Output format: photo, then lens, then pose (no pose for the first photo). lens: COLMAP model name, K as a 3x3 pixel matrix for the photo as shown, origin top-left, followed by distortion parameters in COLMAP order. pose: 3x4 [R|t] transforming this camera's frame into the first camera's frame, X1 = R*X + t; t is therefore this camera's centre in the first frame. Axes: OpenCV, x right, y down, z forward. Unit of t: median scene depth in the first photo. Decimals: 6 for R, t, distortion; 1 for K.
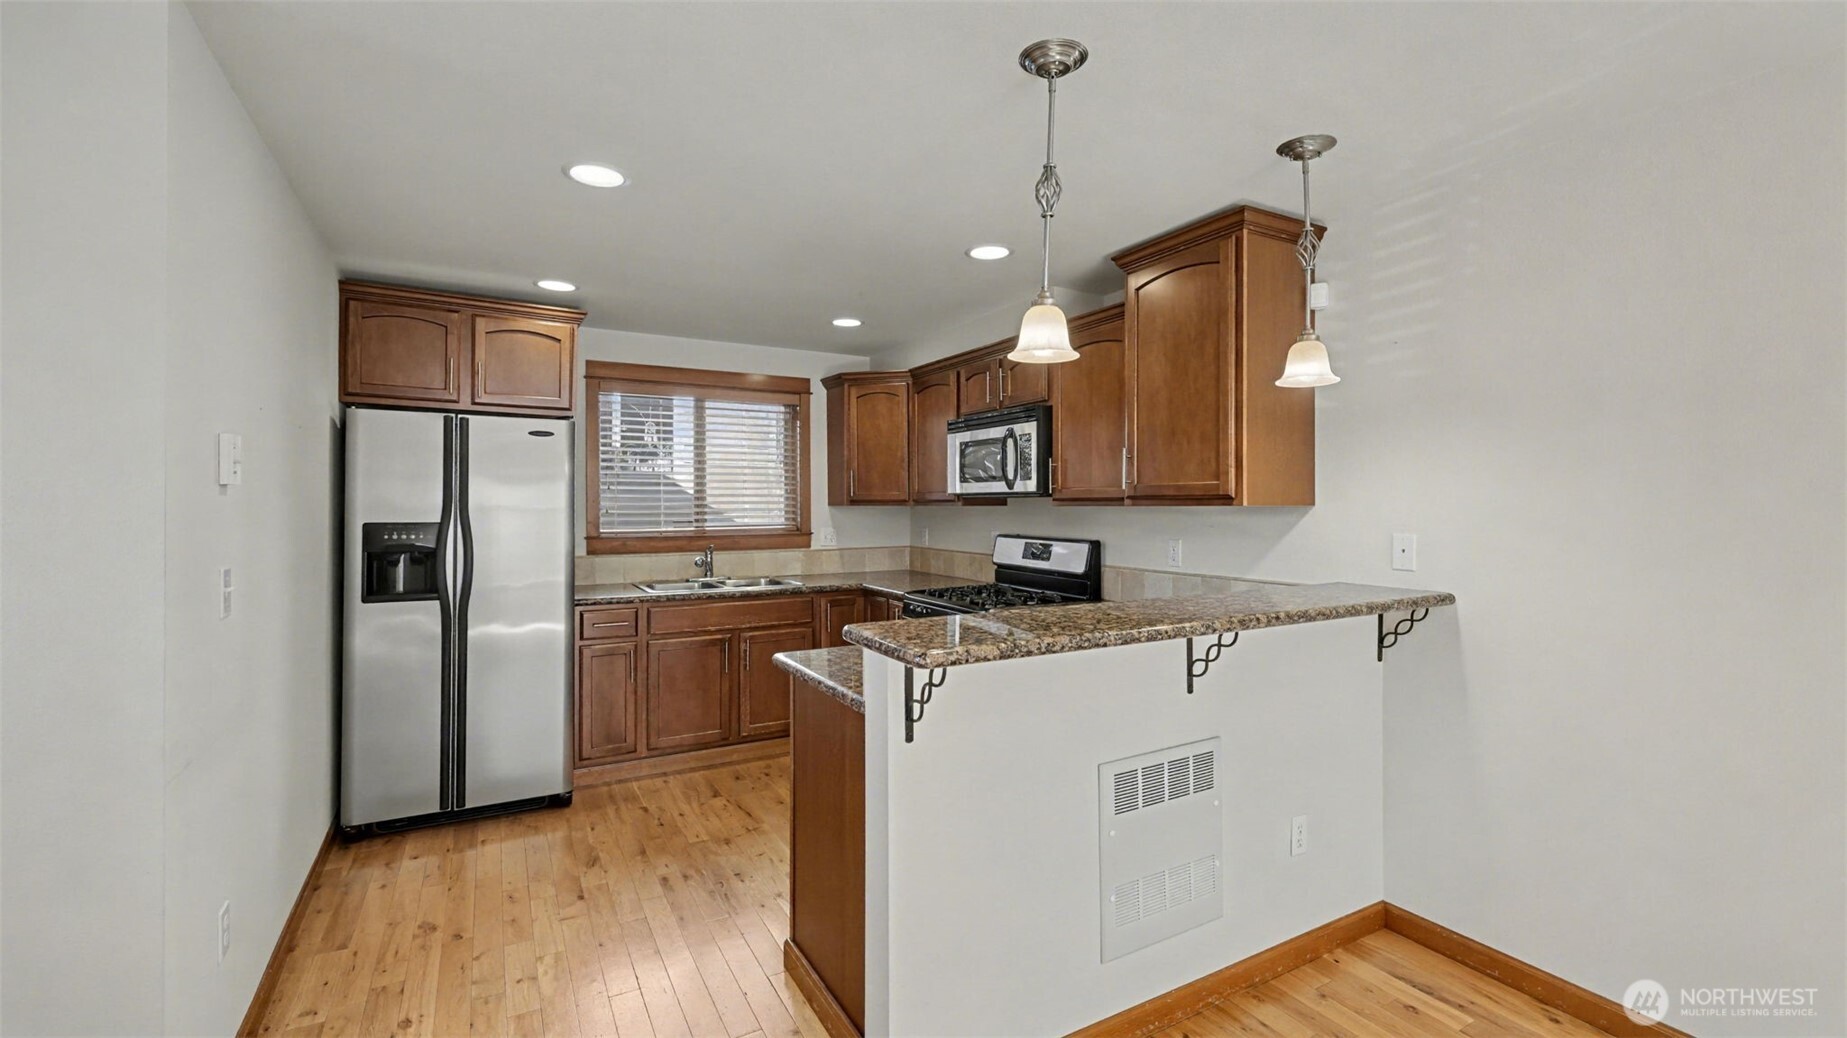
lens RADIAL K [[783.4, 0, 938.8], [0, 783.4, 511.0], [0, 0, 1]] dist [0.009008, -0.002942]
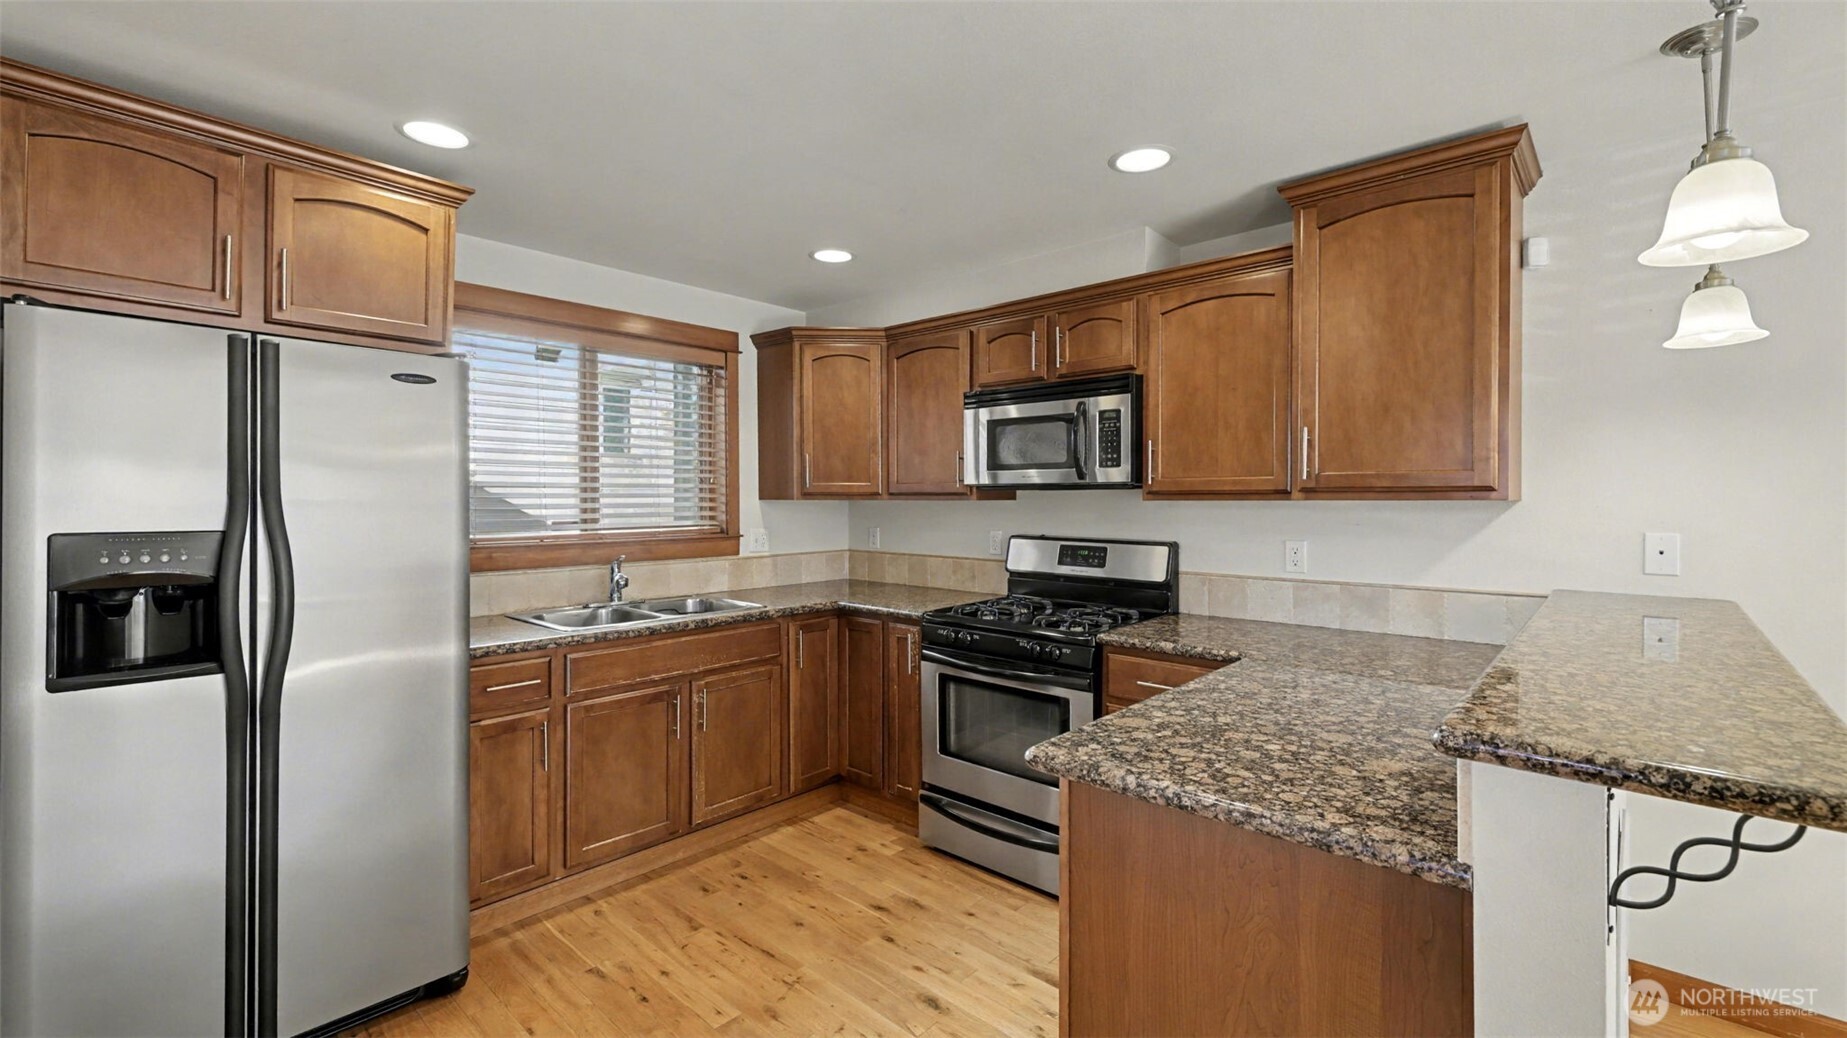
lens RADIAL K [[783.4, 0, 929.9], [0, 783.4, 509.3], [0, 0, 1]] dist [0.009008, -0.002942]
pose [[0.951974, -0.003194, 0.306163, -0.279353], [0.001269, 0.999978, 0.006487, -0.002389], [-0.306177, -0.005787, 0.951957, 0.275432]]
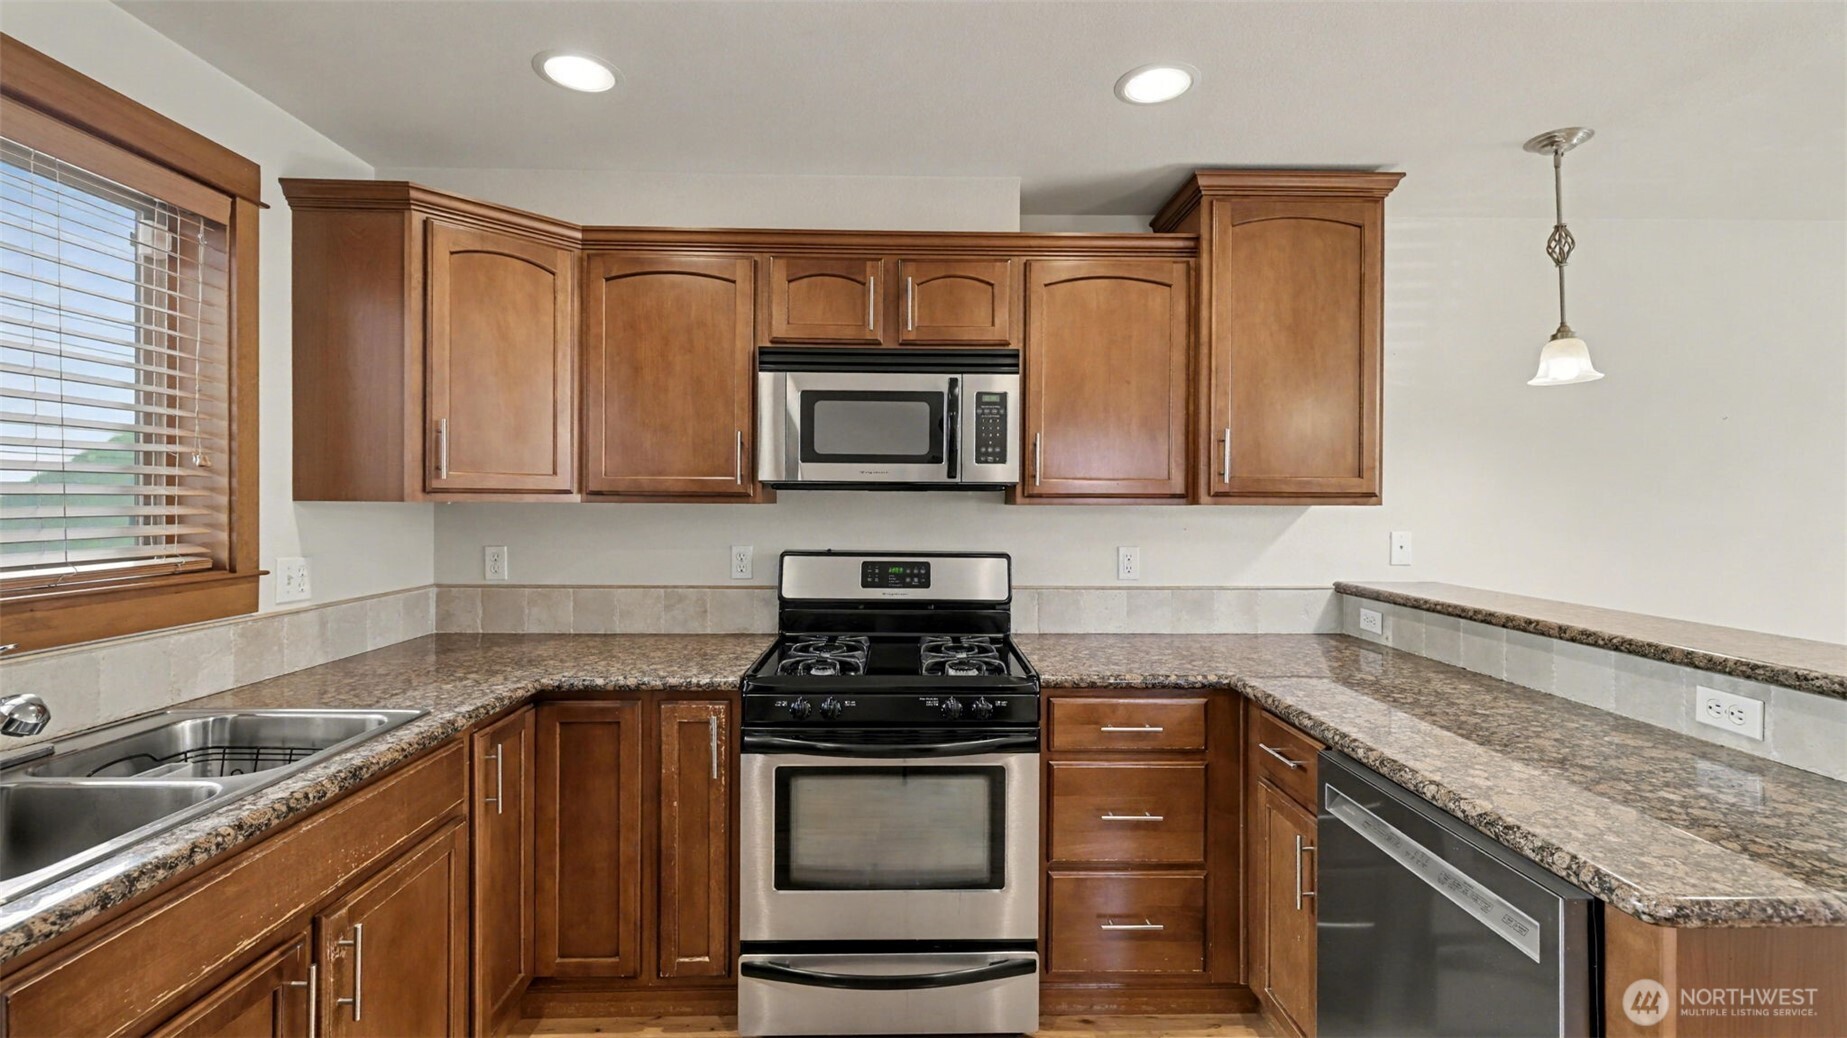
lens RADIAL K [[783.4, 0, 927.3], [0, 783.4, 502.7], [0, 0, 1]] dist [0.009008, -0.002942]
pose [[0.484425, 0.002202, 0.874830, -0.431020], [0.000729, 0.999995, -0.002920, -0.005610], [-0.874832, 0.002053, 0.484422, 0.675363]]
